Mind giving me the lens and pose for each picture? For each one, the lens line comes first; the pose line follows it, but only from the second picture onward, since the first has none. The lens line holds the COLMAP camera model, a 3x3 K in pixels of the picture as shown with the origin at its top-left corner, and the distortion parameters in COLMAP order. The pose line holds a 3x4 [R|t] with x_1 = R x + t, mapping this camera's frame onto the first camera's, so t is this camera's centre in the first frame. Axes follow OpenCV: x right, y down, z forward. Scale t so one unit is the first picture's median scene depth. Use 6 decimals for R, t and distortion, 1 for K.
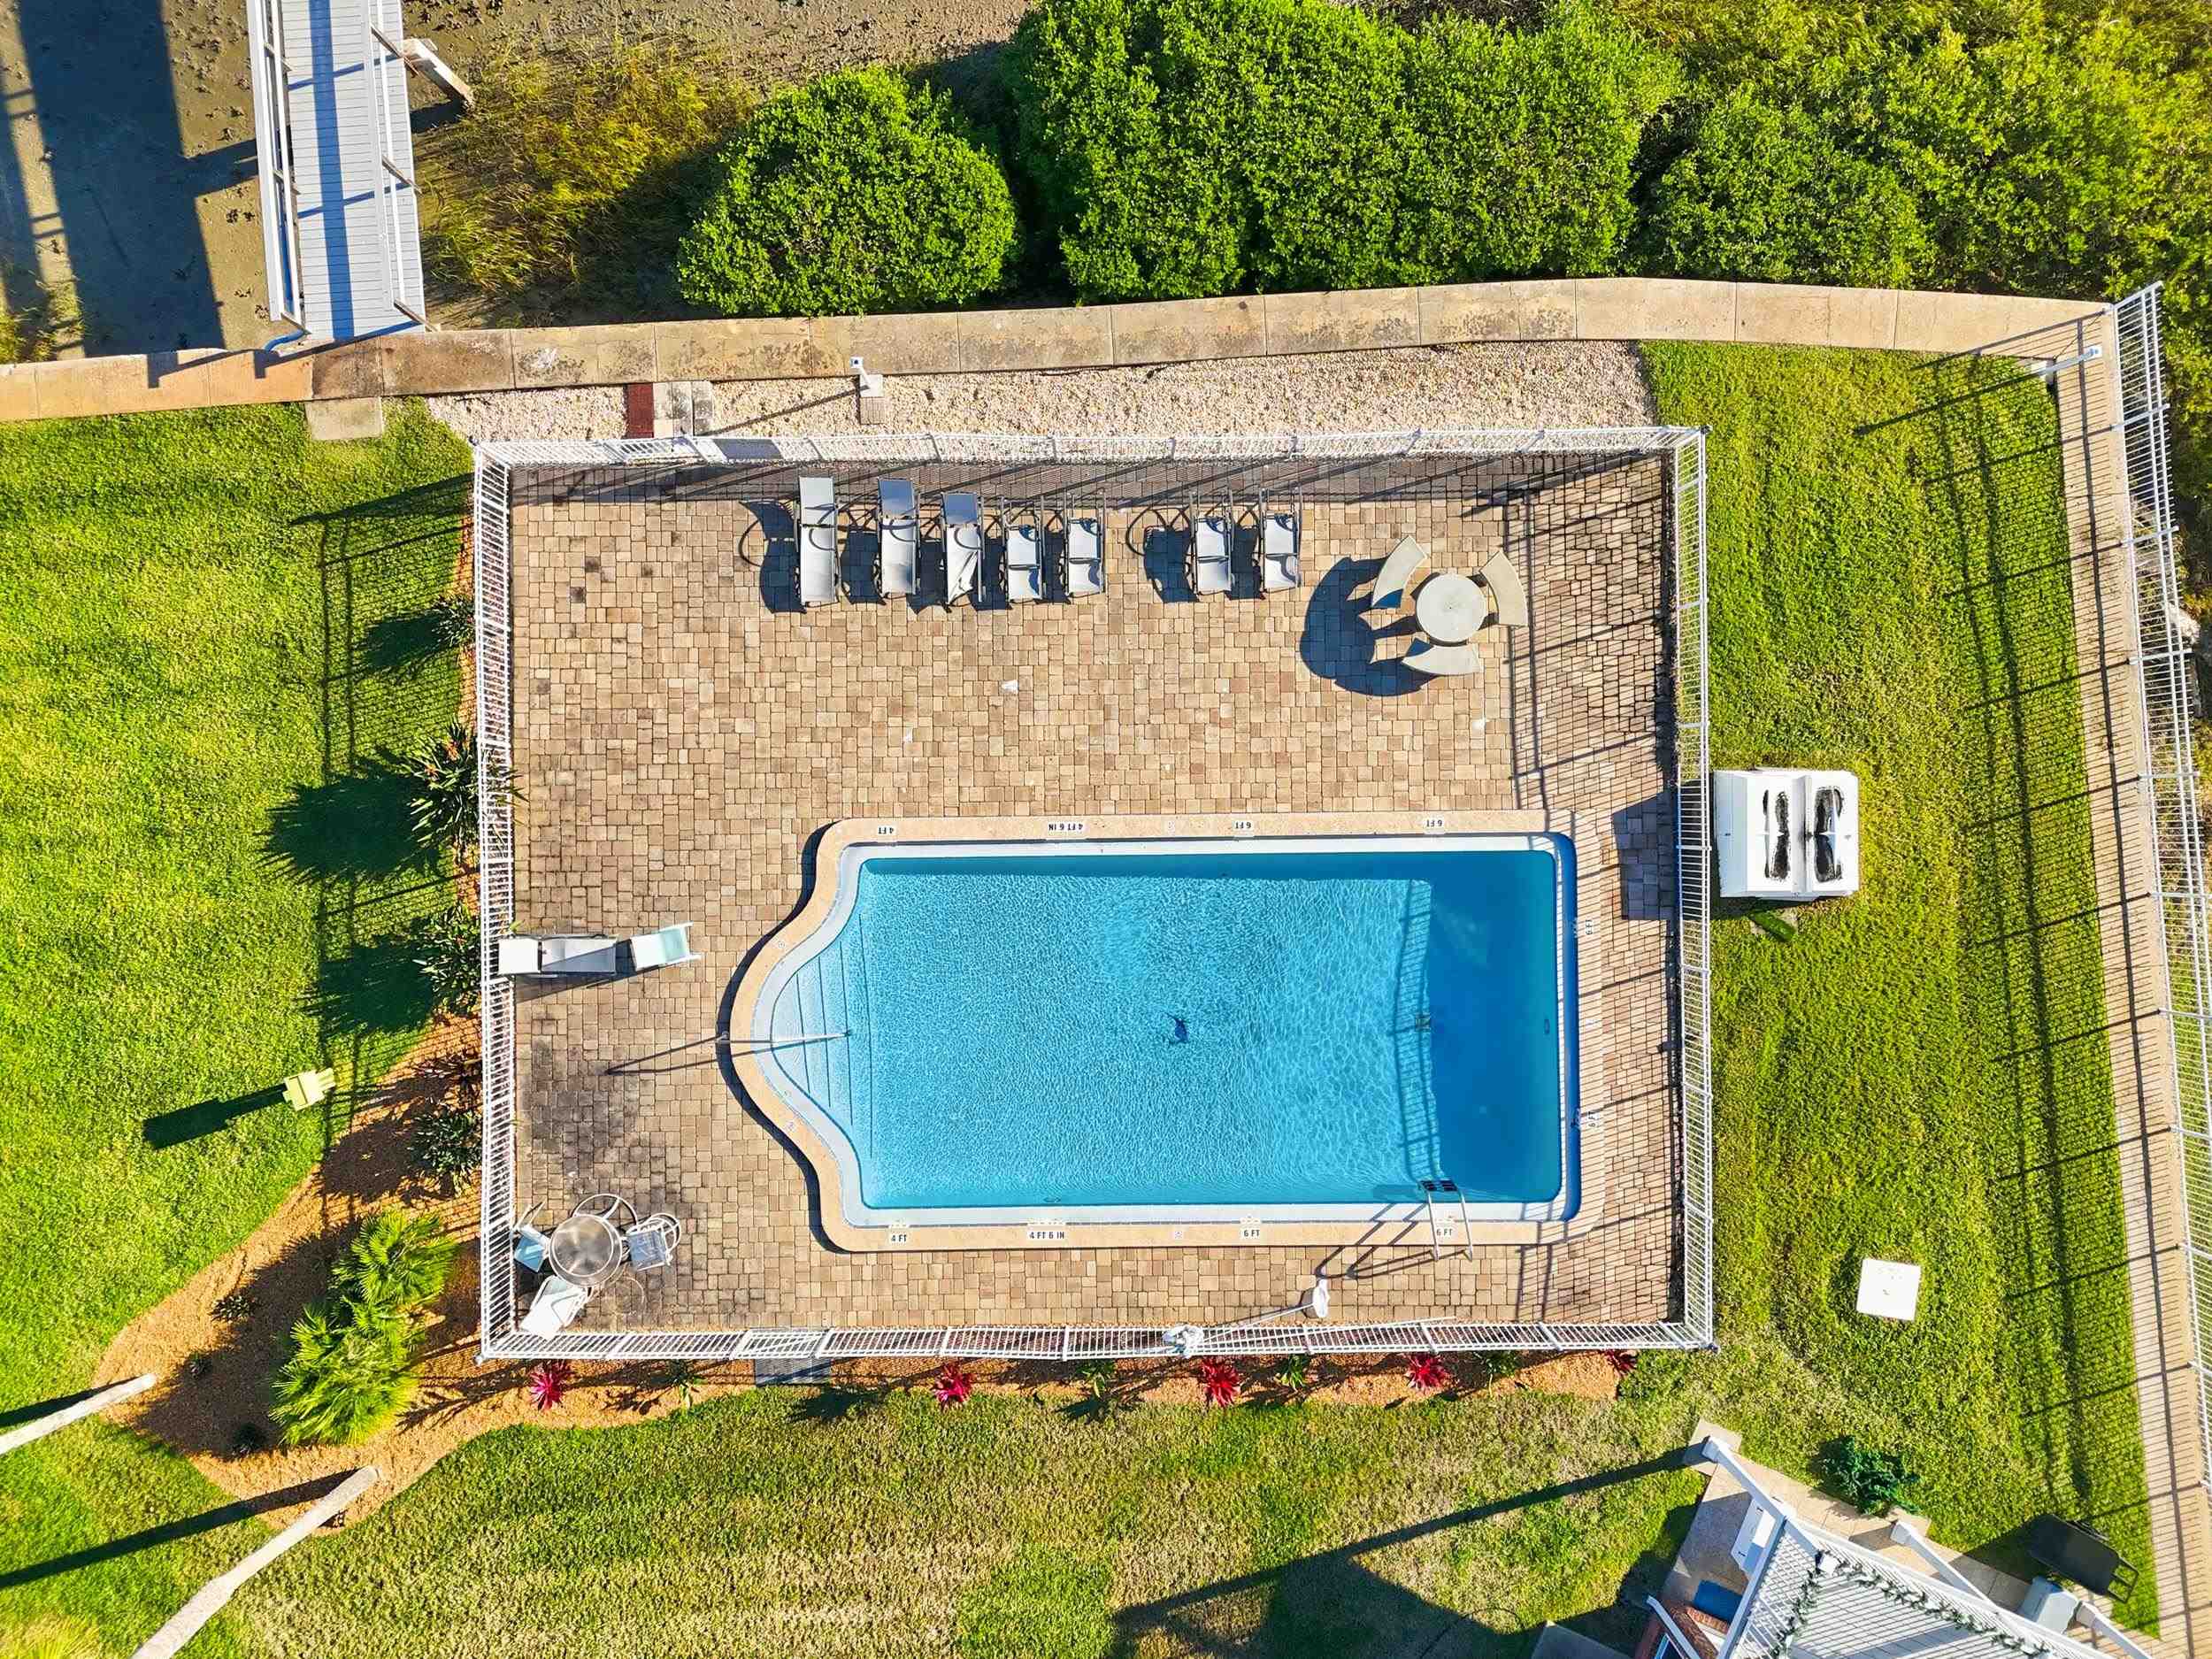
lens RADIAL K [[1611.0, 0, 1101.3], [0, 1611.0, 828.5], [0, 0, 1]] dist [0.067351, -0.057335]
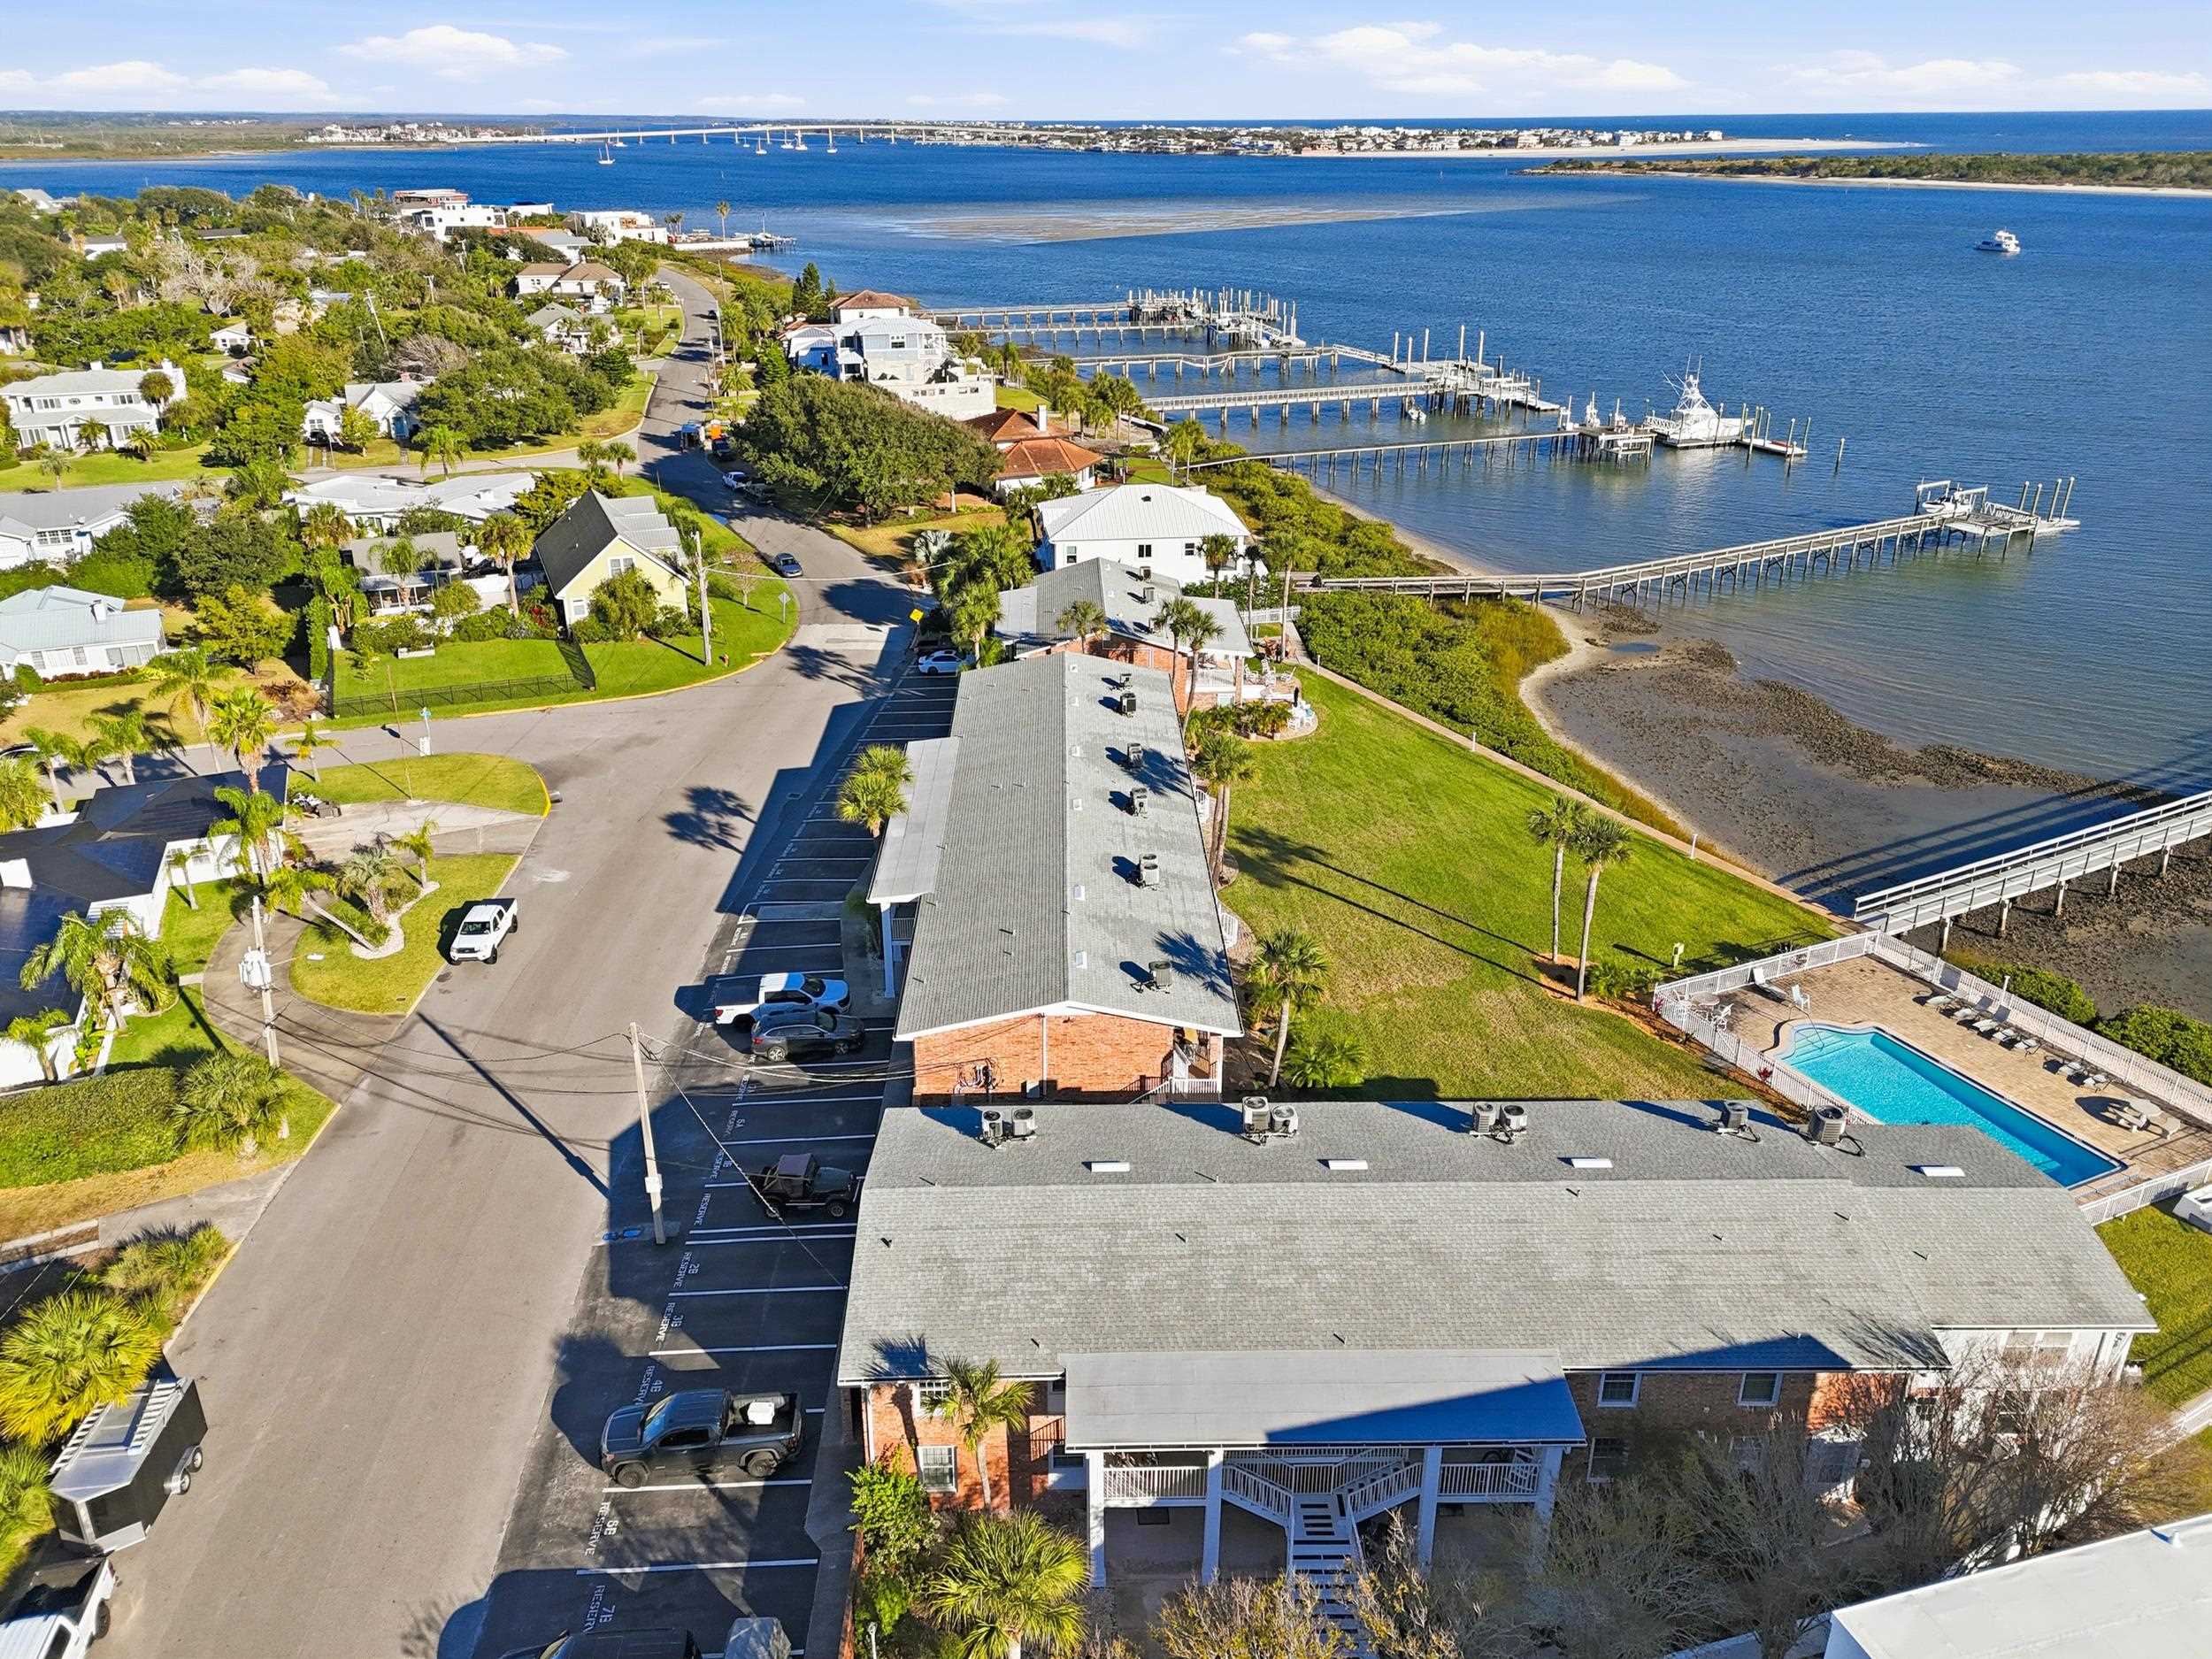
lens RADIAL K [[1611.0, 0, 1101.3], [0, 1611.0, 828.5], [0, 0, 1]] dist [0.067351, -0.057335]
pose [[0.416577, 0.361235, -0.834250, 1.484137], [-0.909042, 0.175950, -0.377736, 2.187881], [0.010335, 0.915724, 0.401674, -0.438413]]
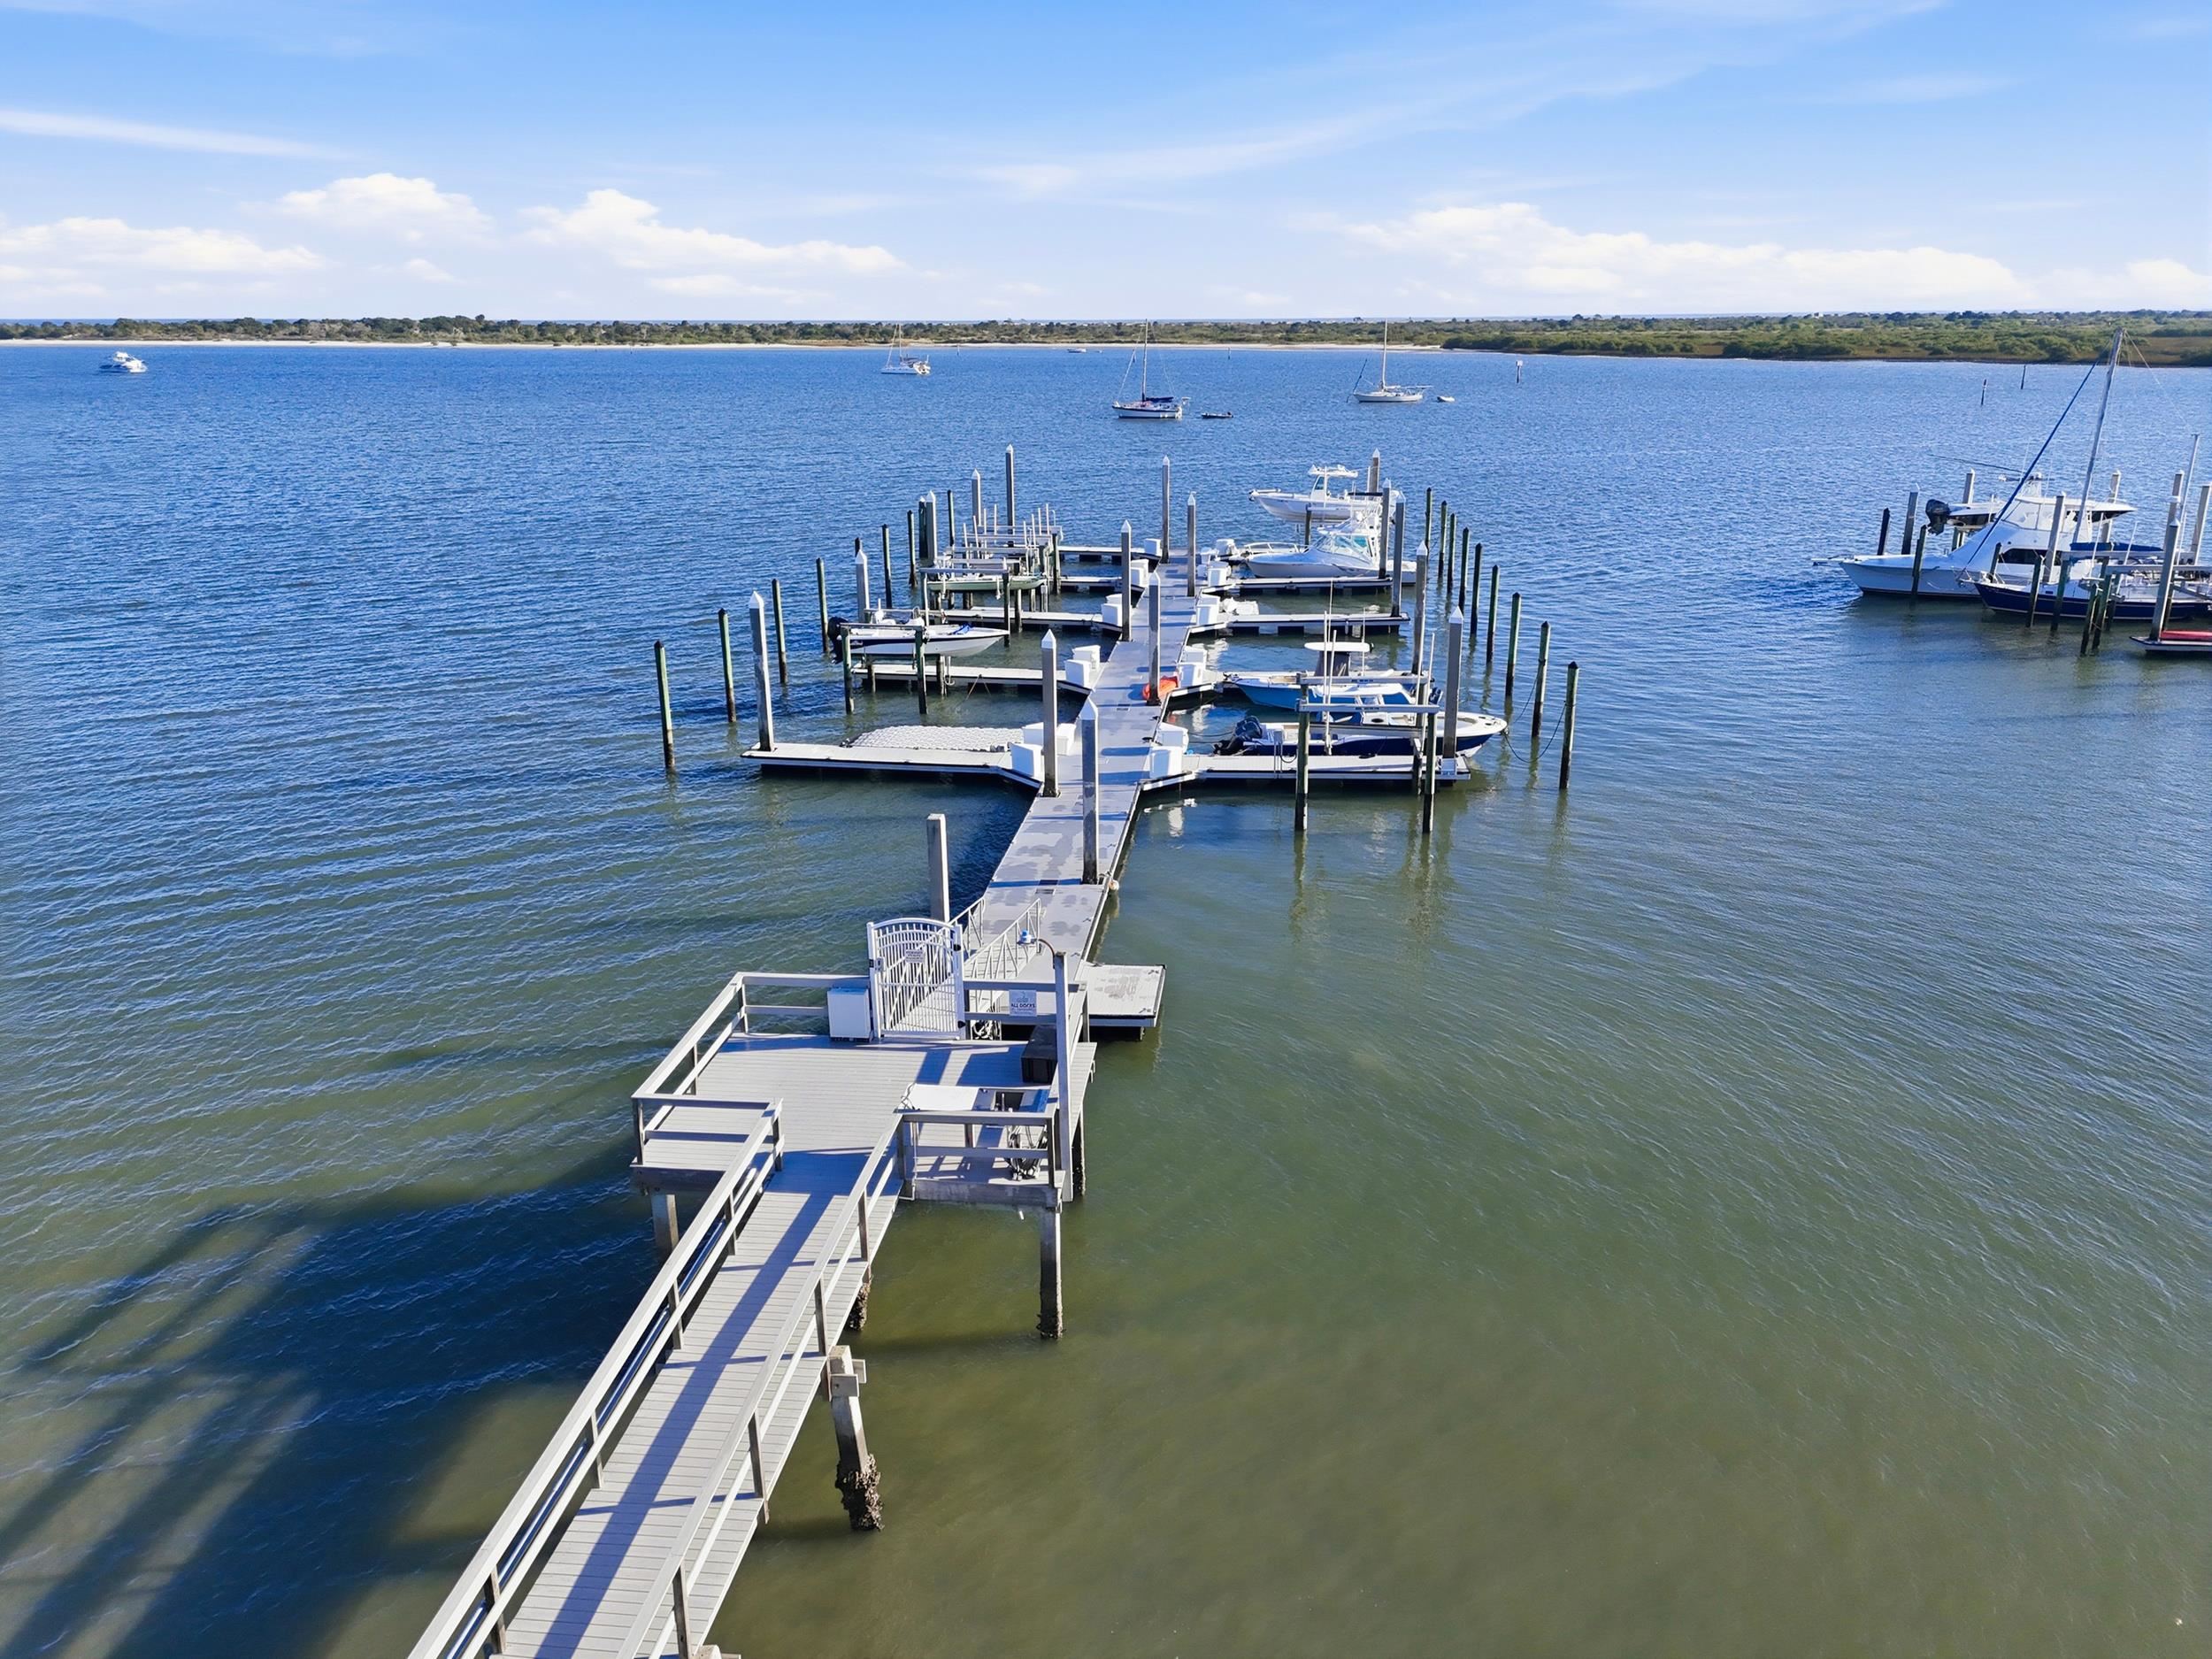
lens RADIAL K [[1611.0, 0, 1101.3], [0, 1611.0, 828.5], [0, 0, 1]] dist [0.067351, -0.057335]
pose [[0.982548, 0.048669, -0.179527, -0.296563], [-0.185793, 0.303070, -0.934681, -1.438648], [0.008920, 0.951725, 0.306823, 0.567649]]
